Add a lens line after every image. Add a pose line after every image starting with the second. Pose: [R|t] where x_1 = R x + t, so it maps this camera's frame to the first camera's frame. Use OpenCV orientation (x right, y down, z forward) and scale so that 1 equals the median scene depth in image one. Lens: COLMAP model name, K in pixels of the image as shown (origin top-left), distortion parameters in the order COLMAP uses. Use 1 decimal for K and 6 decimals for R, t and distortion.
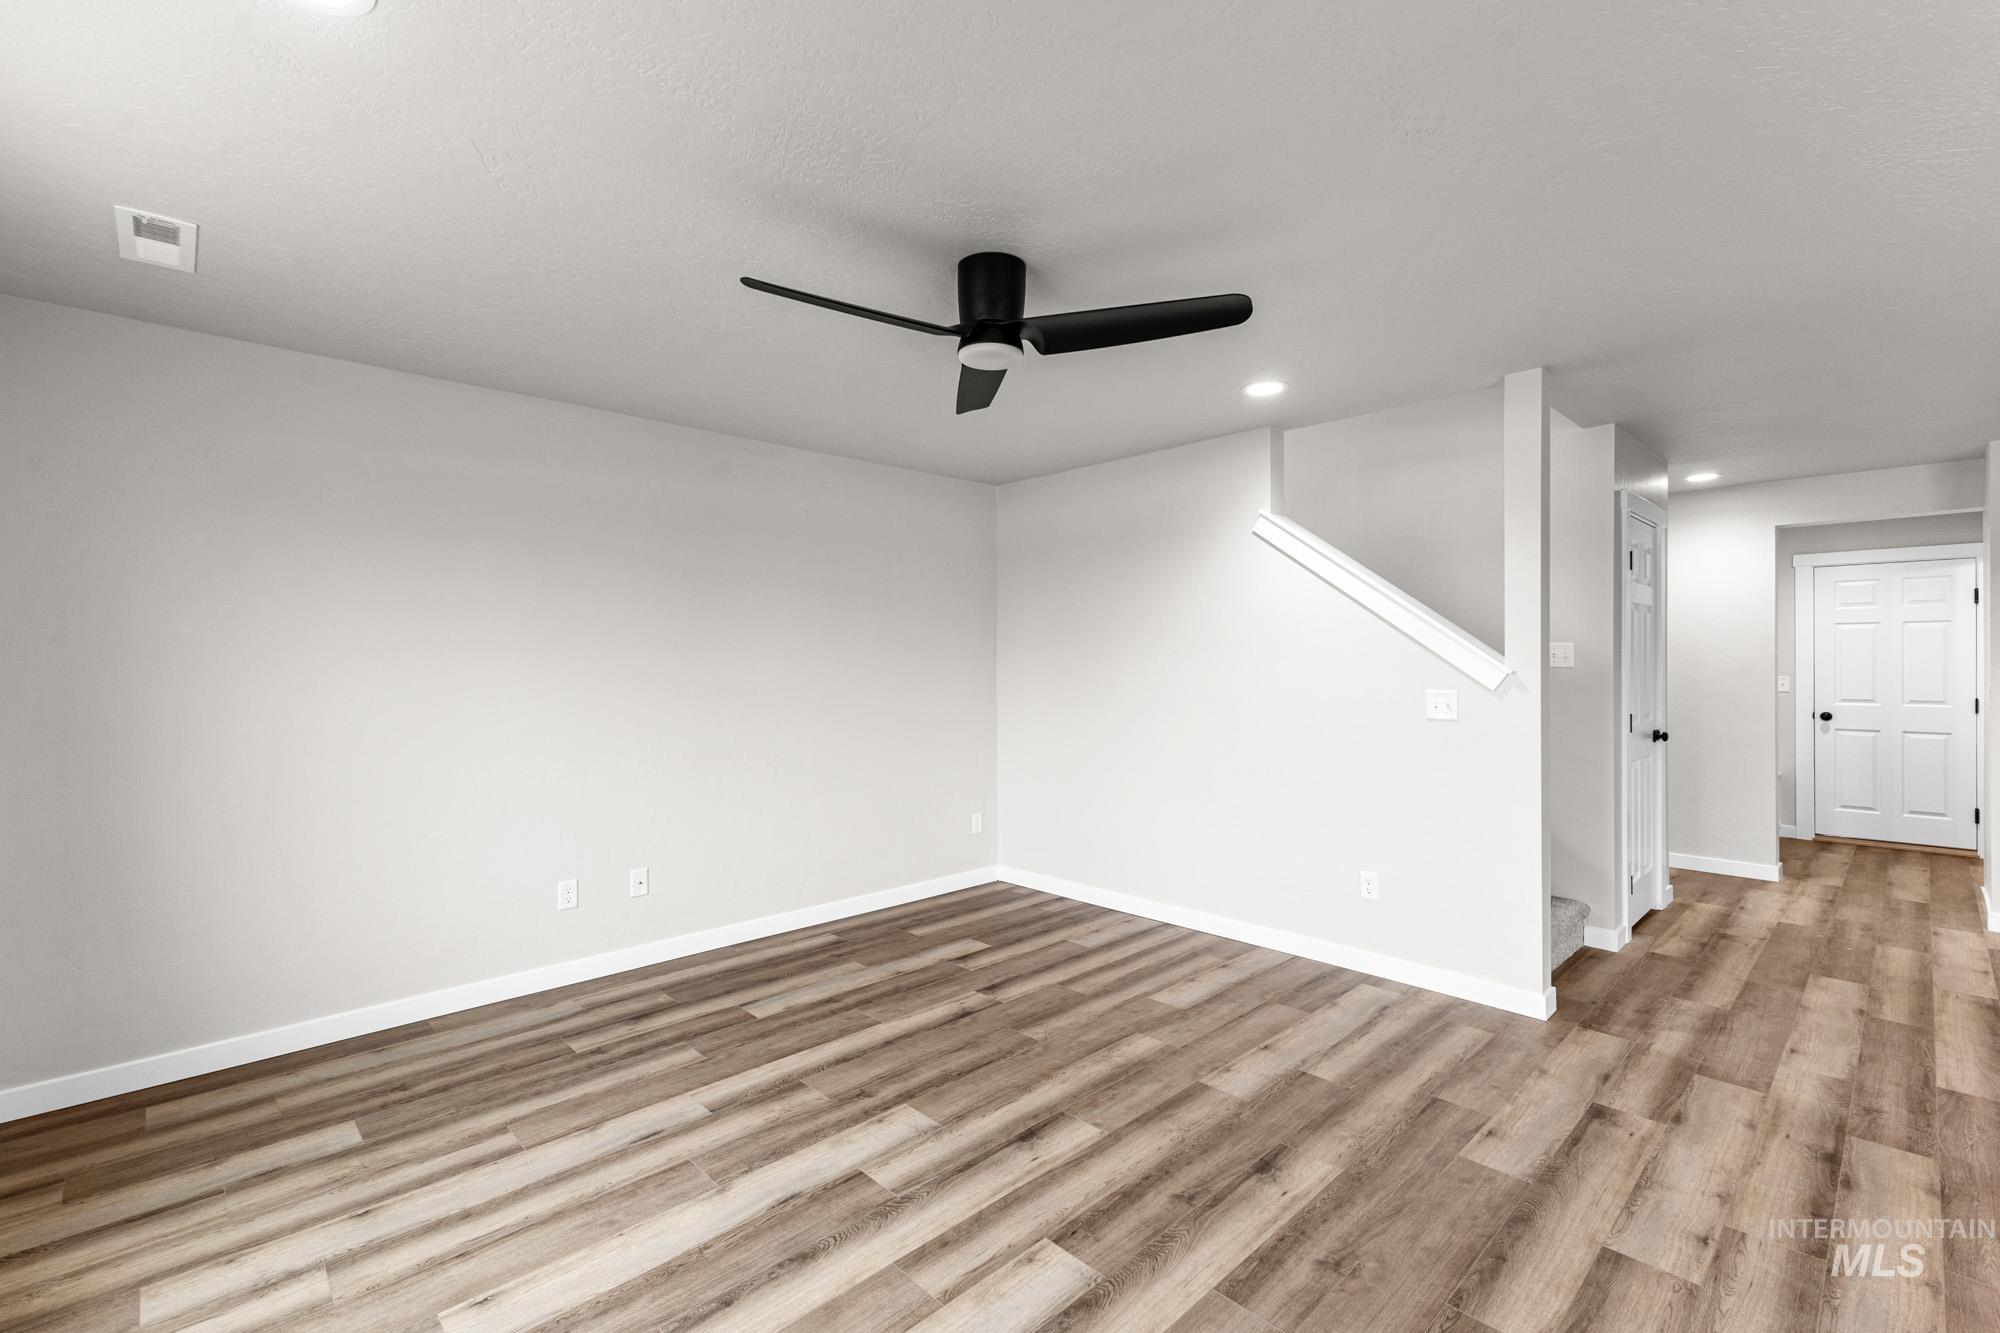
lens RADIAL K [[866.9, 0, 986.8], [0, 866.9, 663.5], [0, 0, 1]] dist [0.007957, -0.000031]
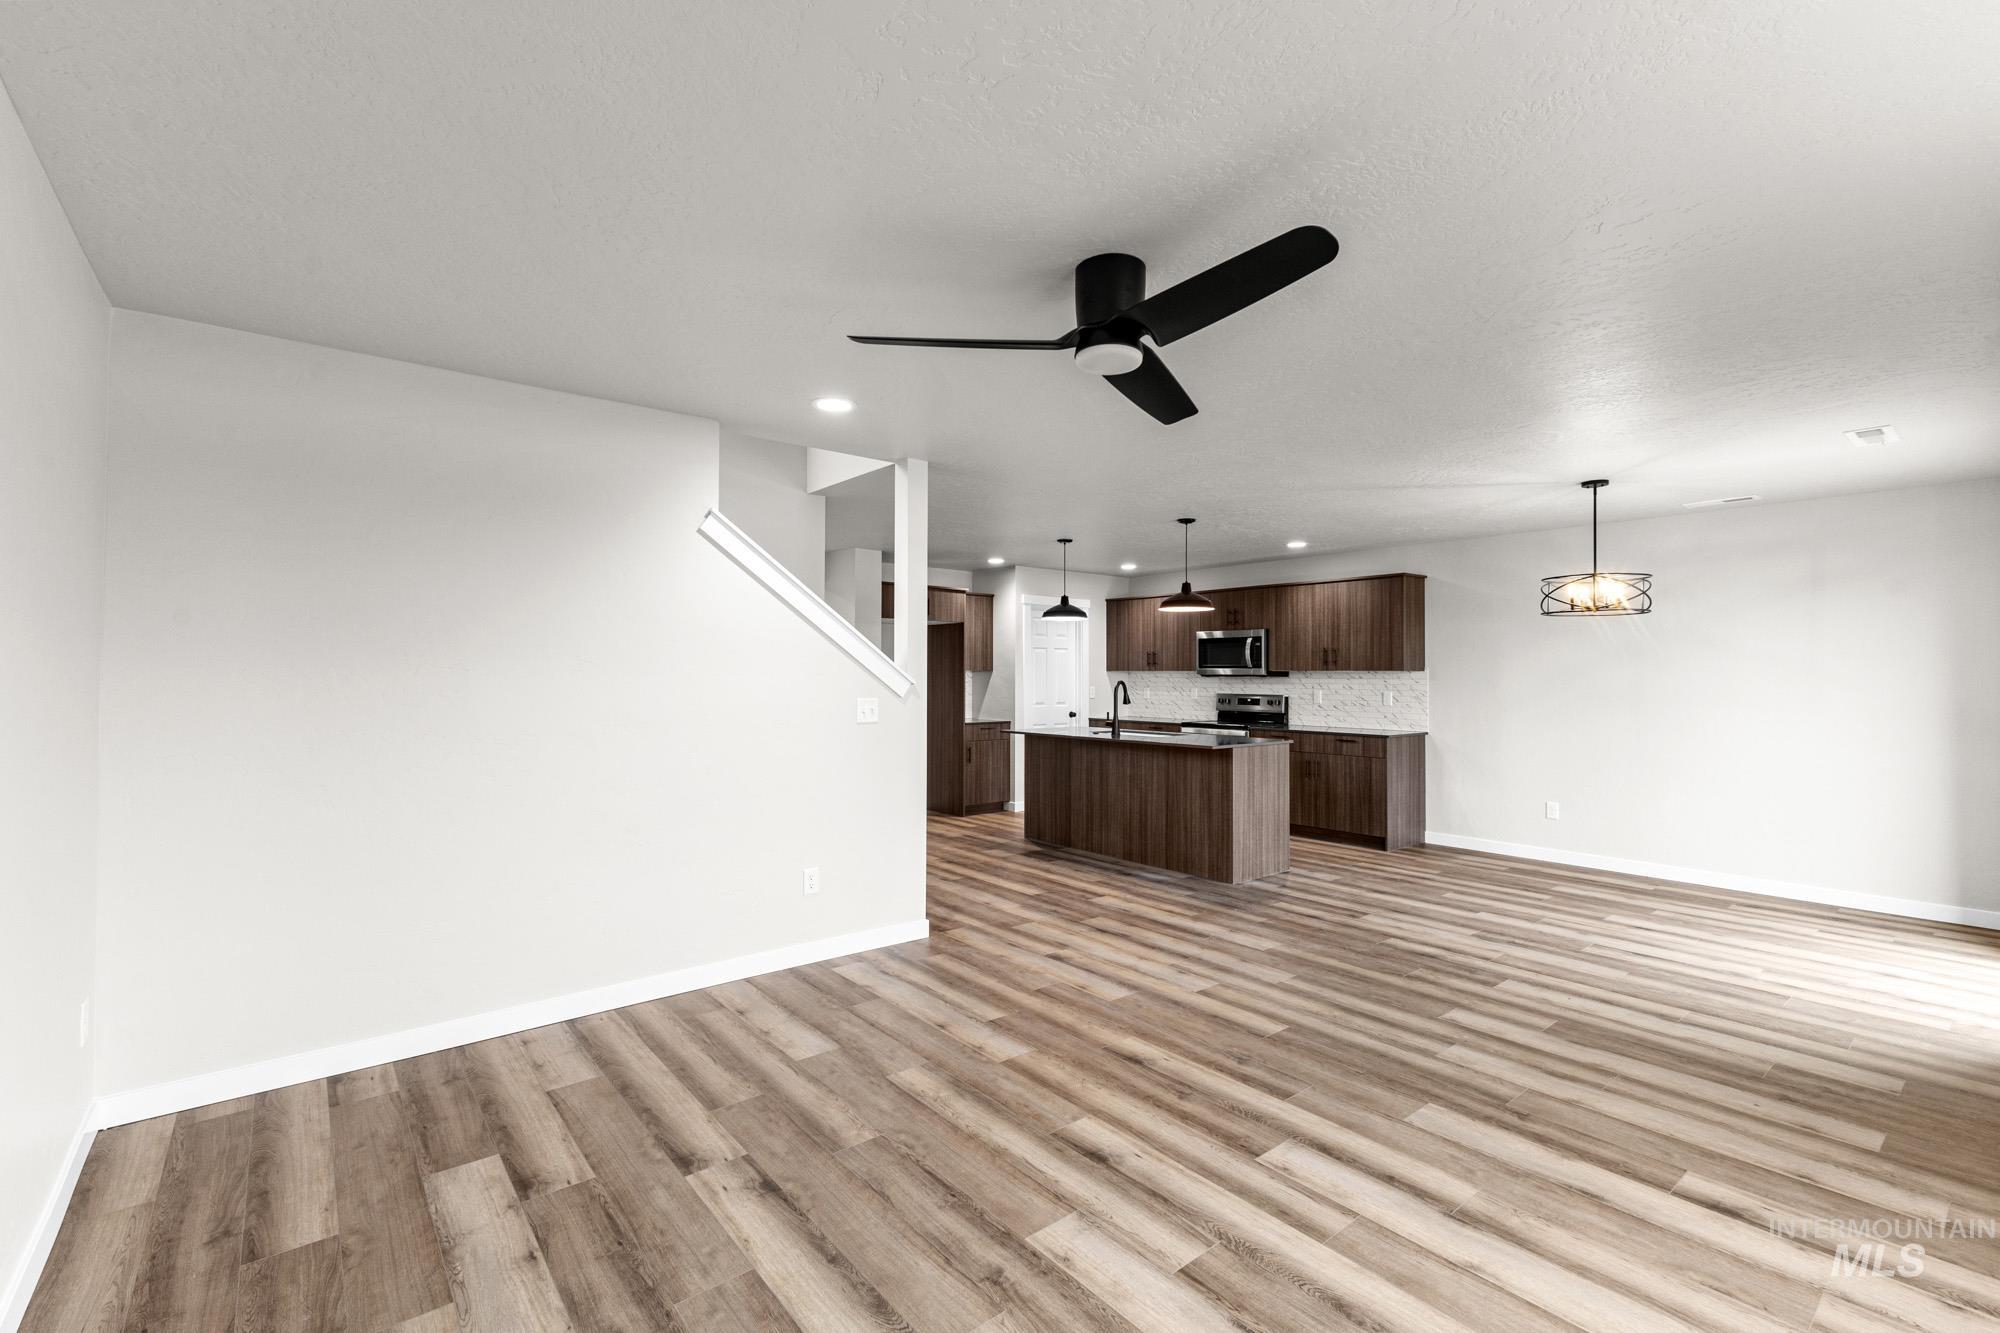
lens RADIAL K [[866.9, 0, 1004.9], [0, 866.9, 666.5], [0, 0, 1]] dist [0.007957, -0.000031]
pose [[0.070243, 0.014721, 0.997421, -0.792167], [-0.002836, 0.999890, -0.014558, 0.004909], [-0.997526, -0.001806, 0.070277, 0.867641]]
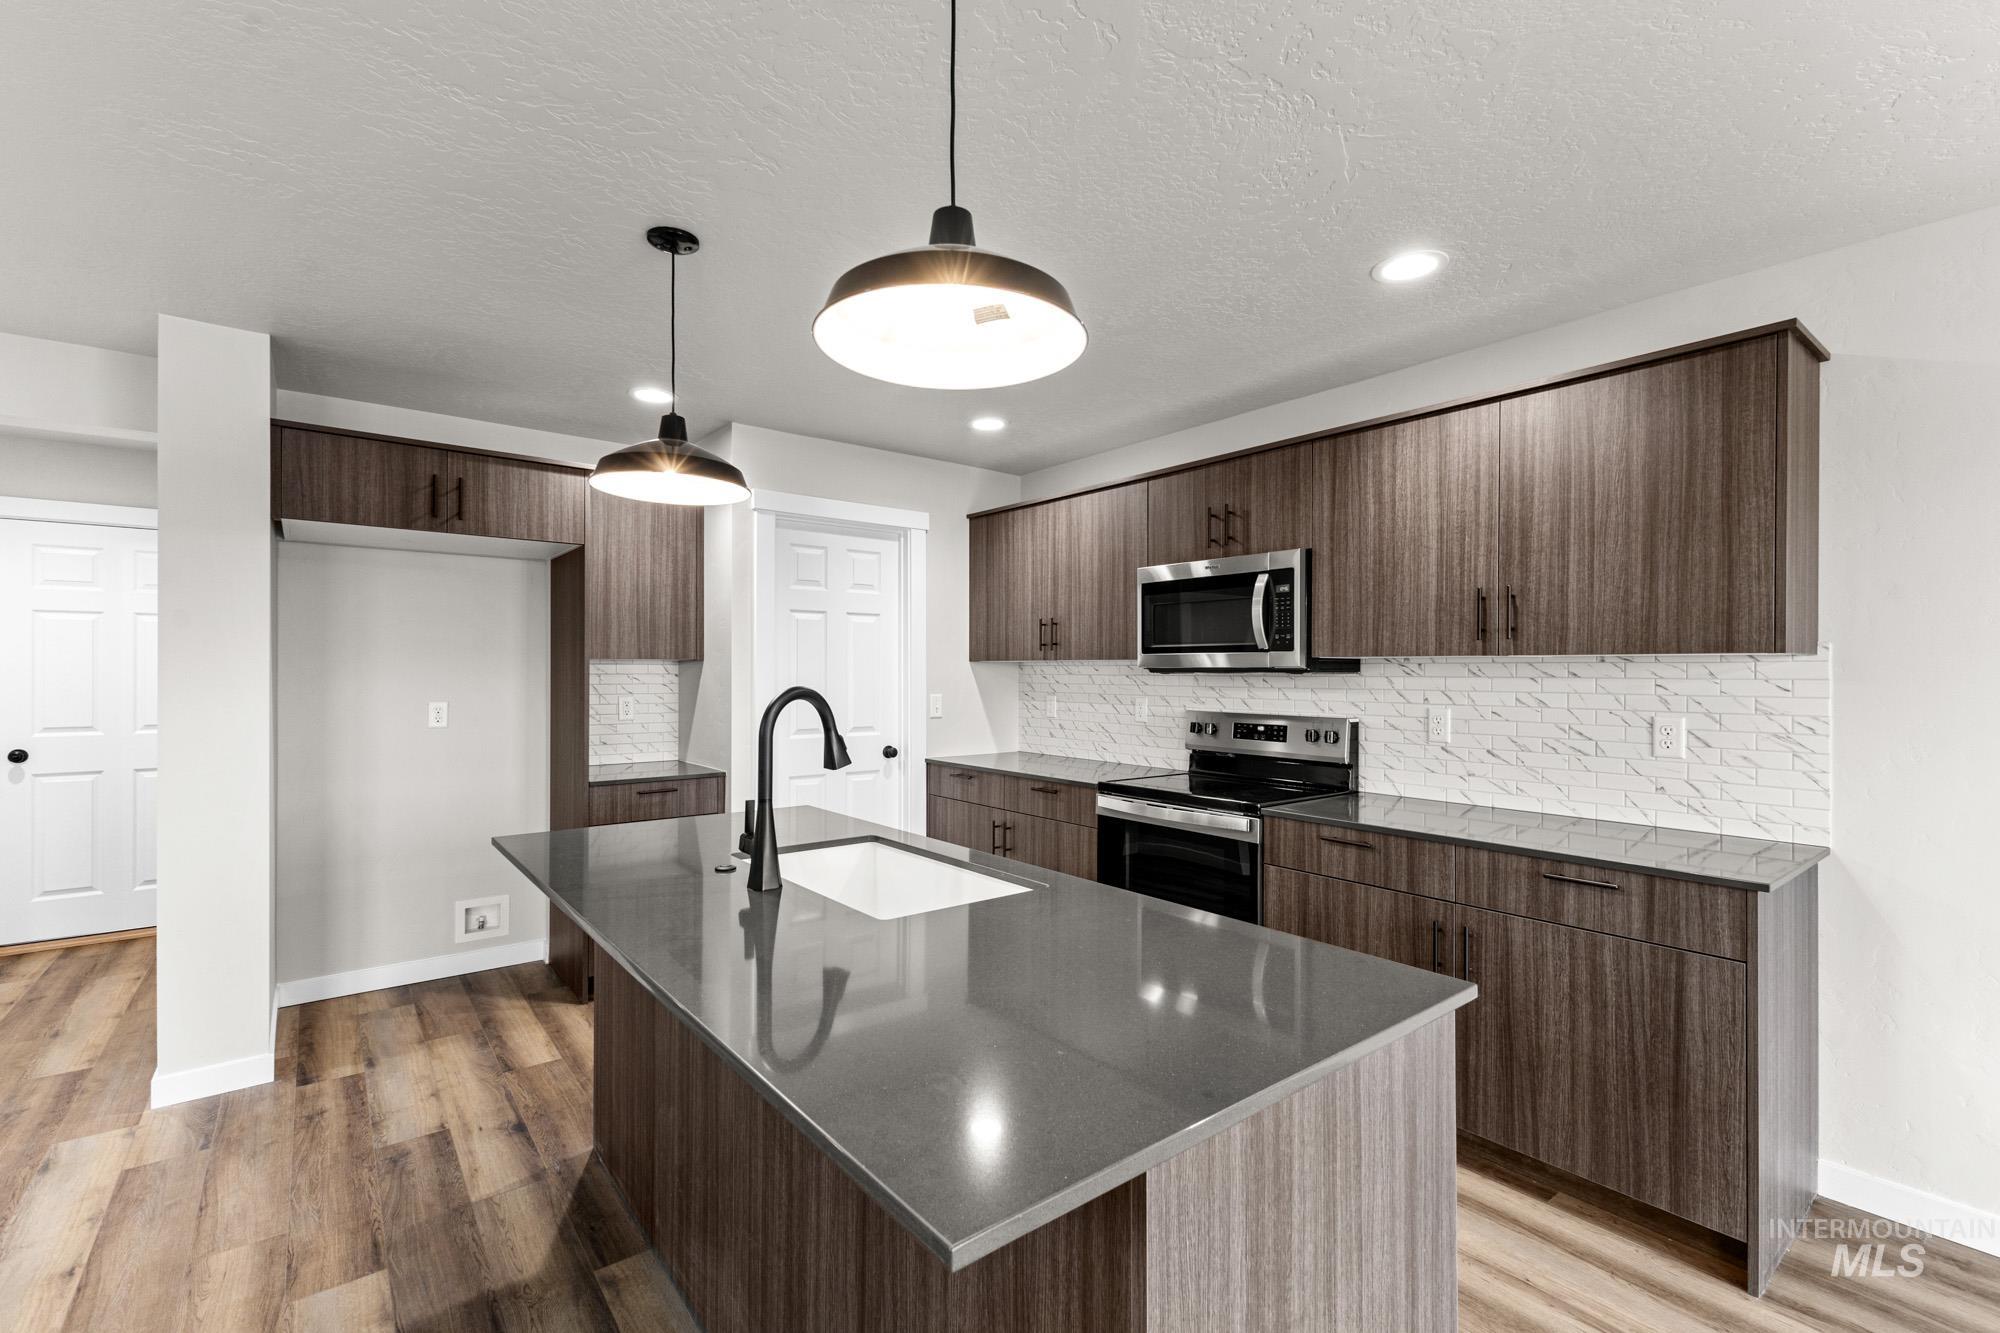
lens RADIAL K [[866.9, 0, 997.7], [0, 866.9, 670.8], [0, 0, 1]] dist [0.007957, -0.000031]
pose [[0.090792, 0.004920, 0.995858, -0.071238], [-0.002307, 0.999986, -0.004730, 0.002048], [-0.995867, -0.001868, 0.090802, 0.718309]]
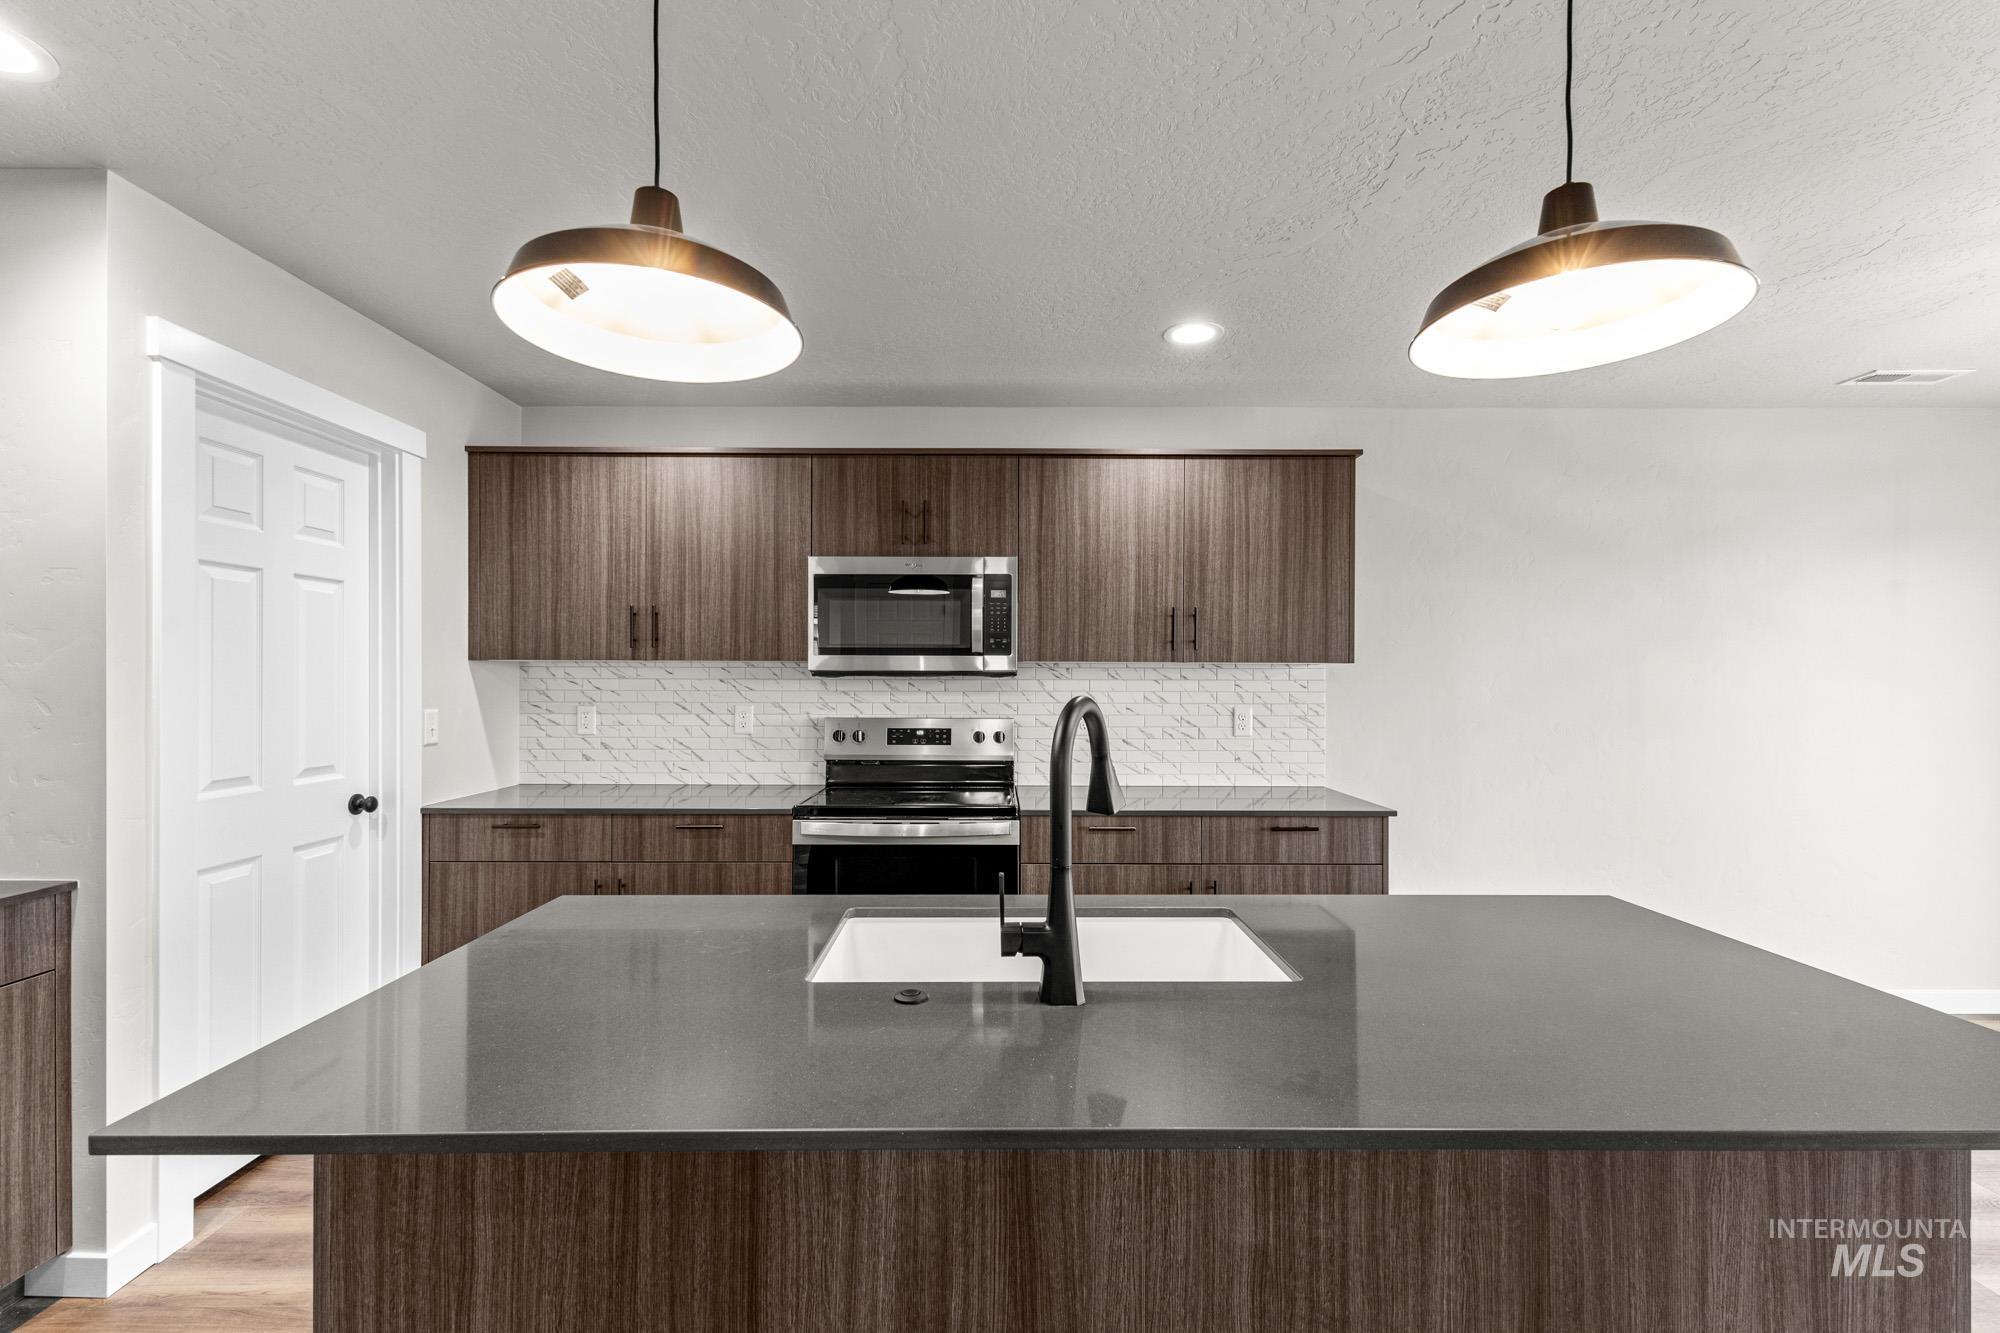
lens RADIAL K [[866.9, 0, 998.4], [0, 866.9, 677.9], [0, 0, 1]] dist [0.007957, -0.000031]
pose [[-0.727601, 0.001931, 0.685998, 0.074720], [0.001262, 0.999998, -0.001475, 0.002186], [-0.686000, -0.000207, -0.727602, 0.948997]]
